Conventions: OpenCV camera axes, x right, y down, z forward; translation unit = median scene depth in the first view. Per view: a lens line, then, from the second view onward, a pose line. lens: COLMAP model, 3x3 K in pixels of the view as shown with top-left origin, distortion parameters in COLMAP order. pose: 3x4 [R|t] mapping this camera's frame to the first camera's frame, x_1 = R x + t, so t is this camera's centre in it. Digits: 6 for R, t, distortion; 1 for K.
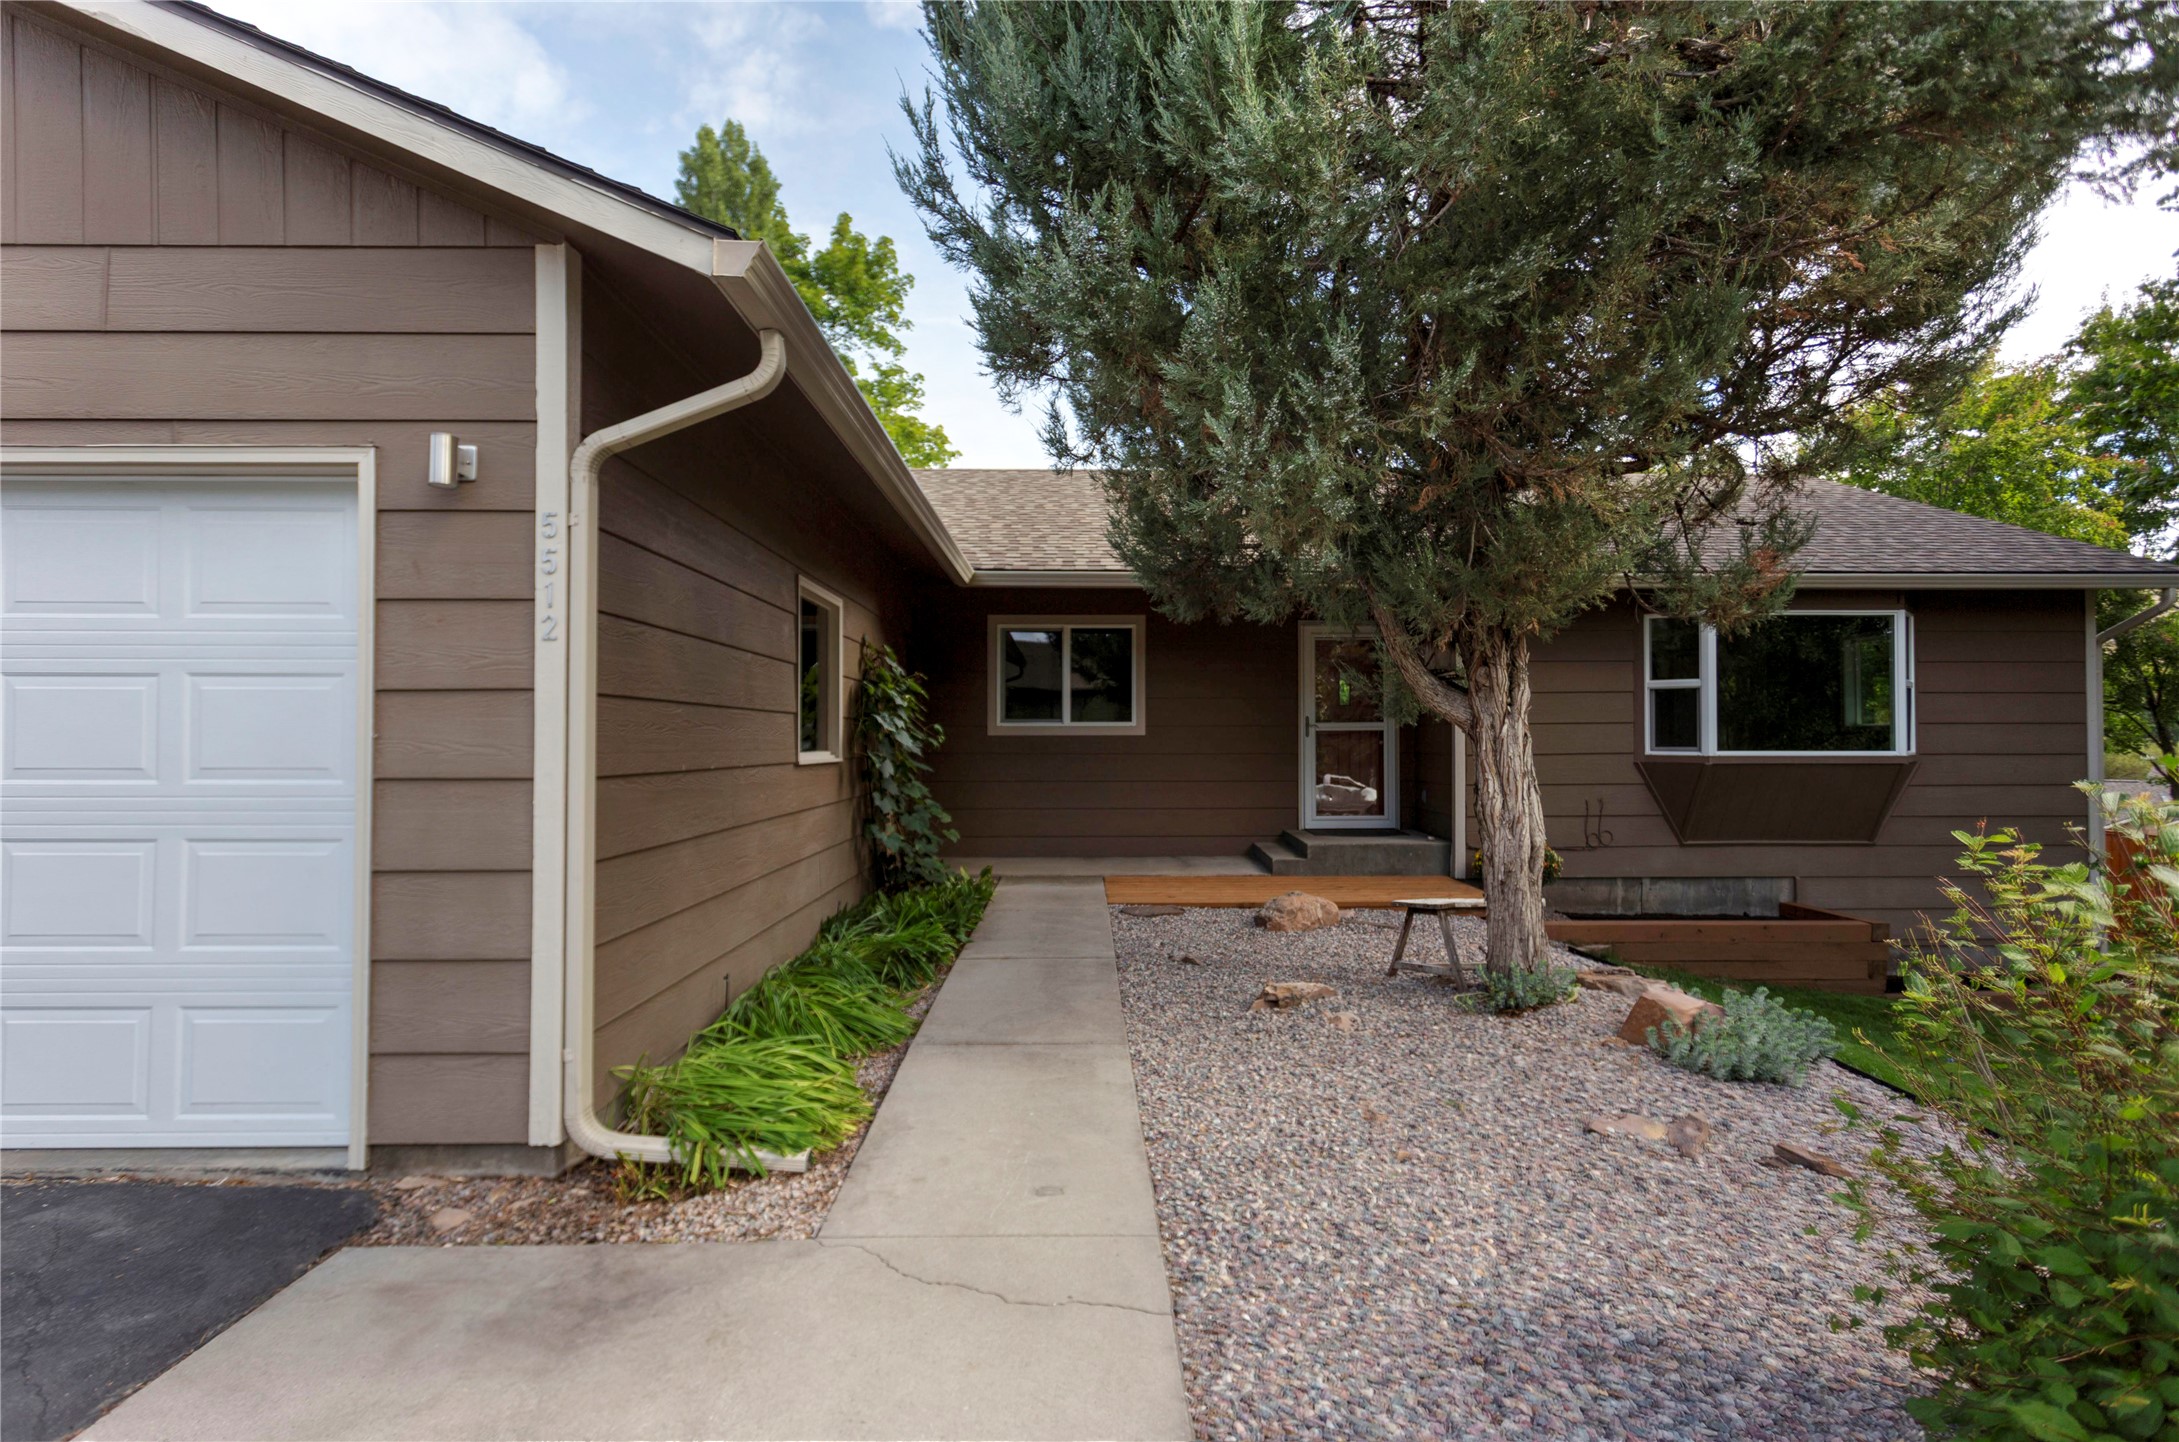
lens RADIAL K [[1058.6, 0, 1084.6], [0, 1058.6, 730.3], [0, 0, 1]] dist [0.000035, -0.000011]
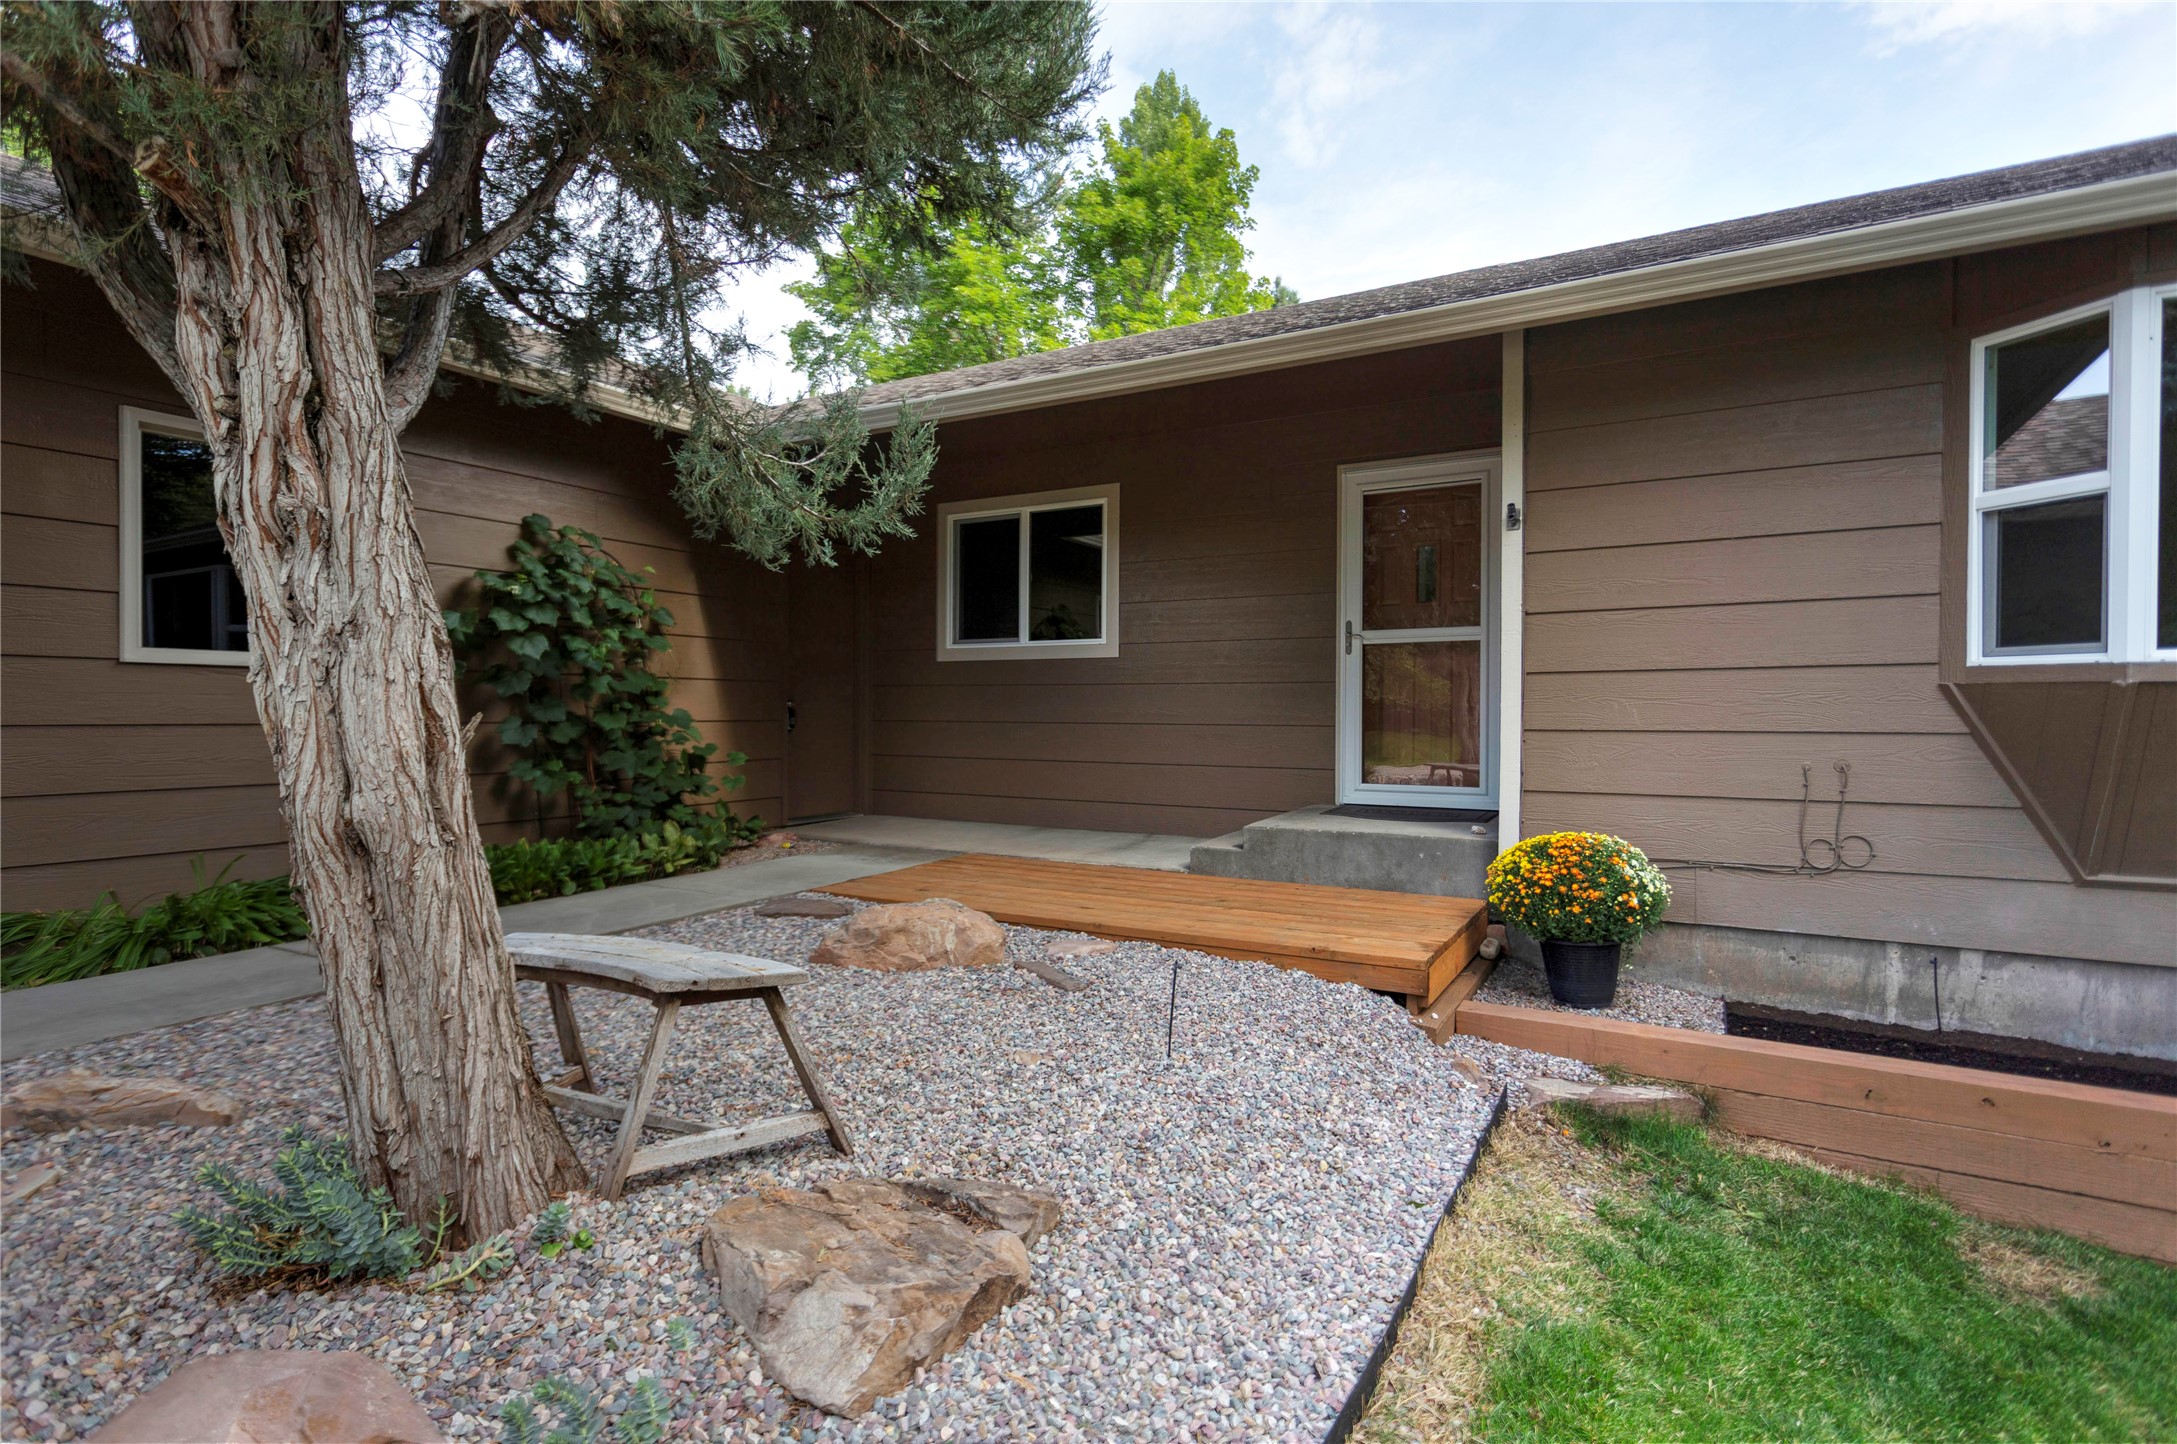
lens RADIAL K [[1060.5, 0, 1082.9], [0, 1060.5, 714.2], [0, 0, 1]] dist [0.004120, 0.000667]
pose [[0.862870, 0.006639, -0.505383, 0.415888], [-0.000491, 0.999924, 0.012297, 0.035635], [0.505426, -0.010363, 0.862808, 0.419307]]
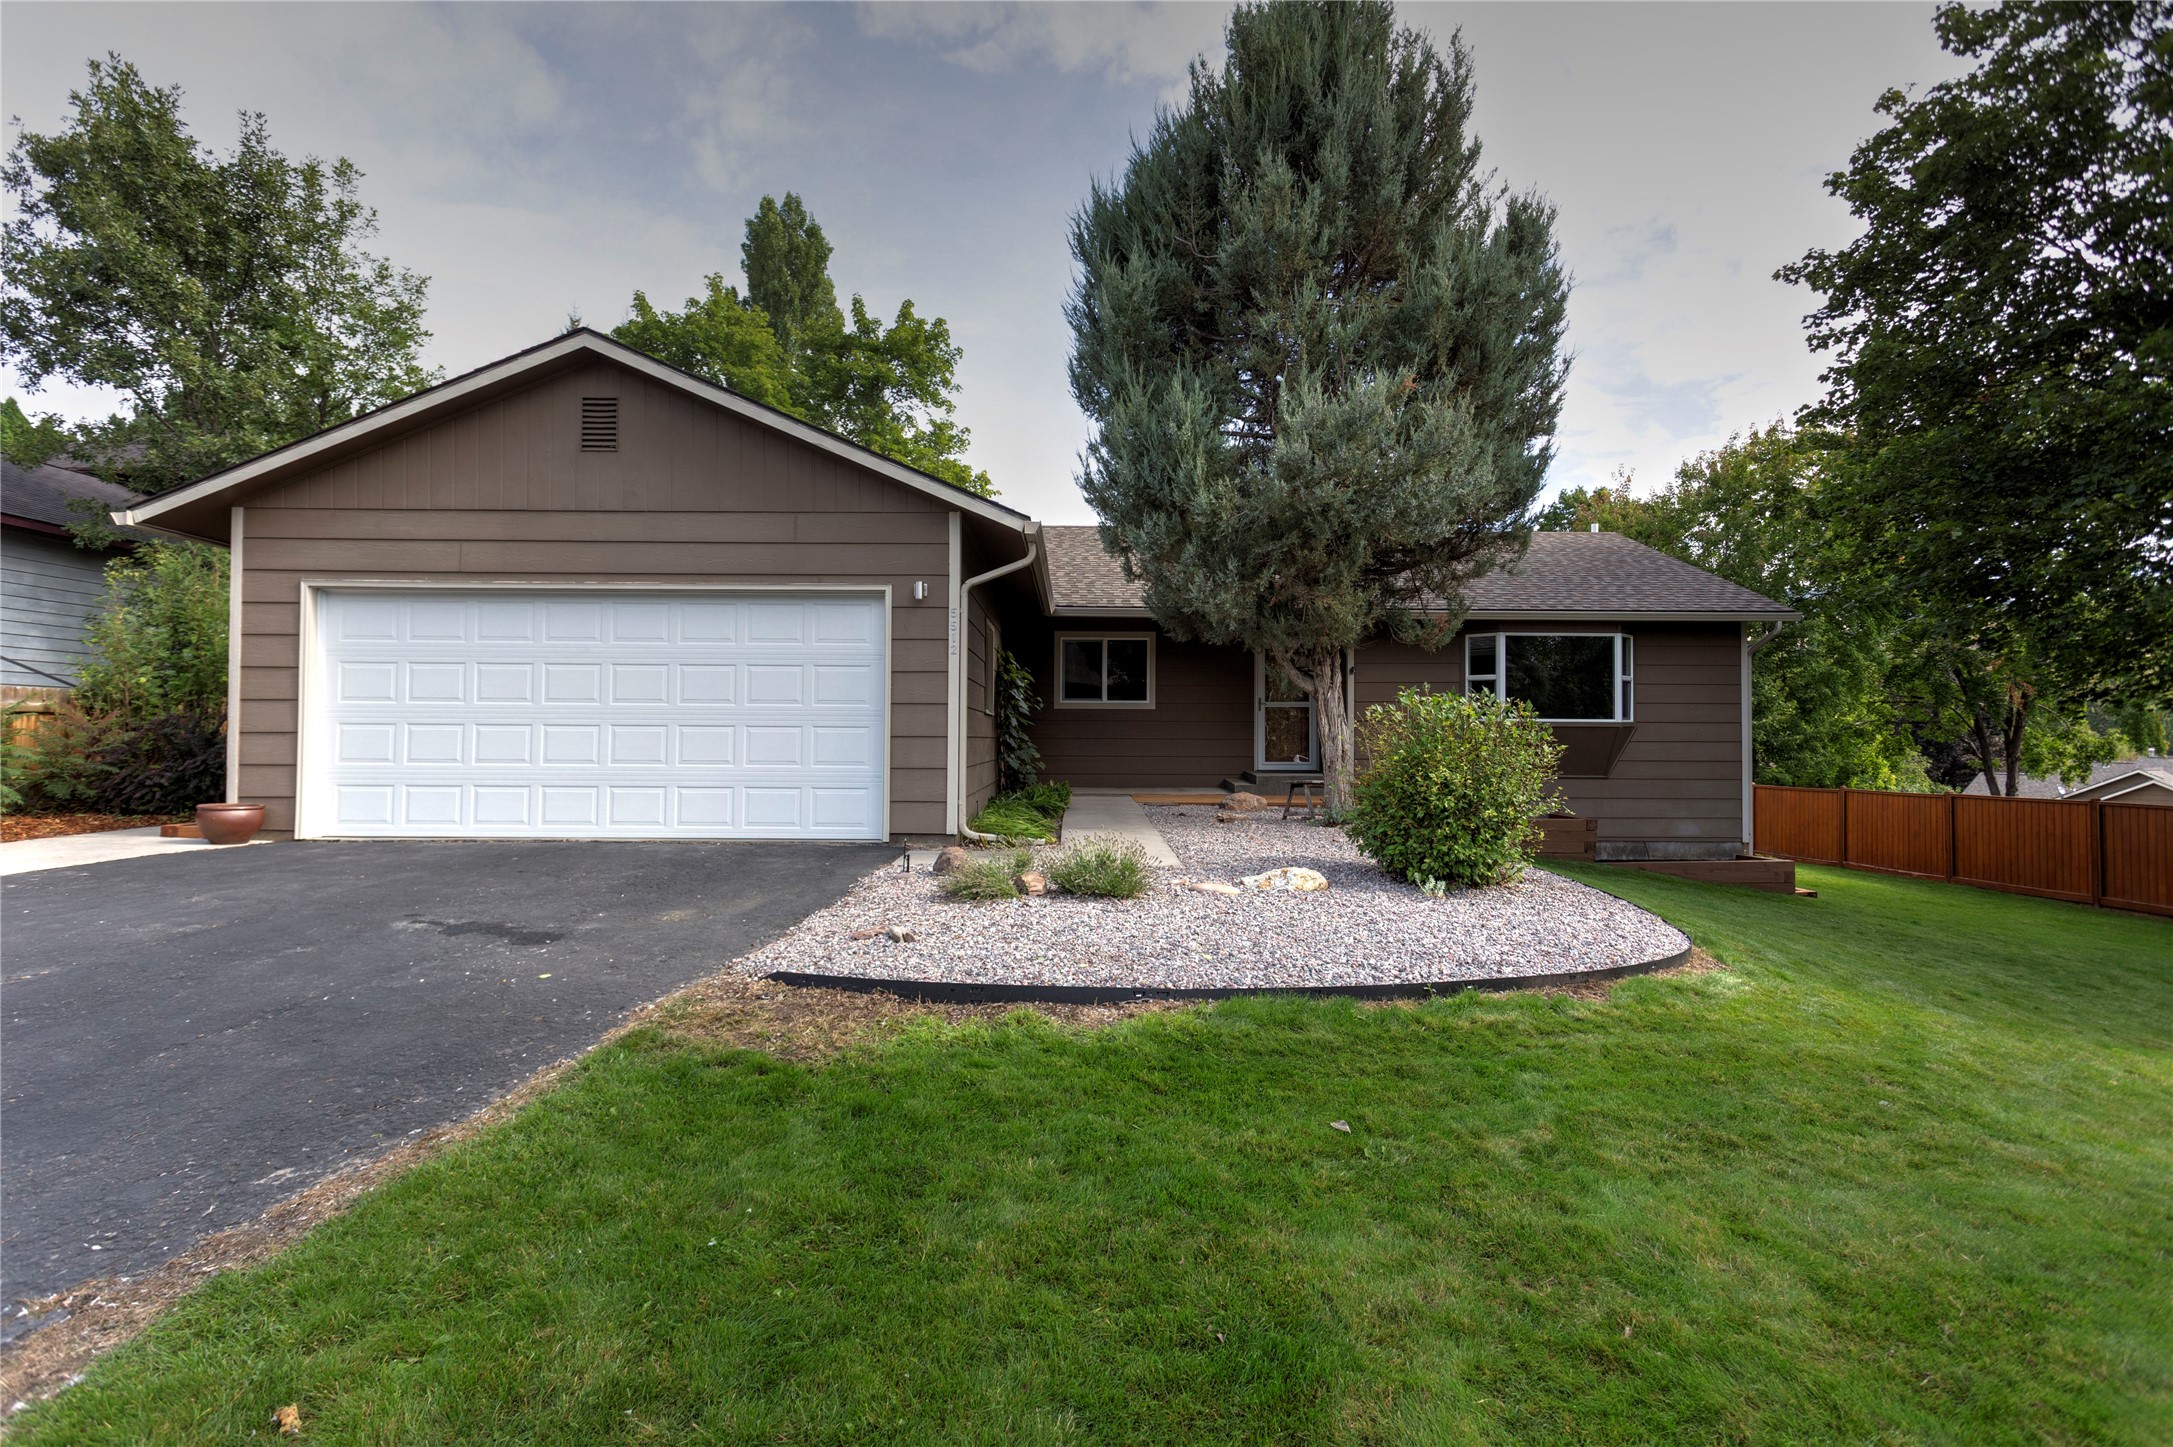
lens RADIAL K [[1049.9, 0, 1086.5], [0, 1049.9, 723.5], [0, 0, 1]] dist [-0.013118, 0.000047]
pose [[0.999971, 0.004683, 0.005987, -0.056289], [-0.004653, 0.999977, -0.004894, 0.035847], [-0.006009, 0.004866, 0.999970, -0.577126]]
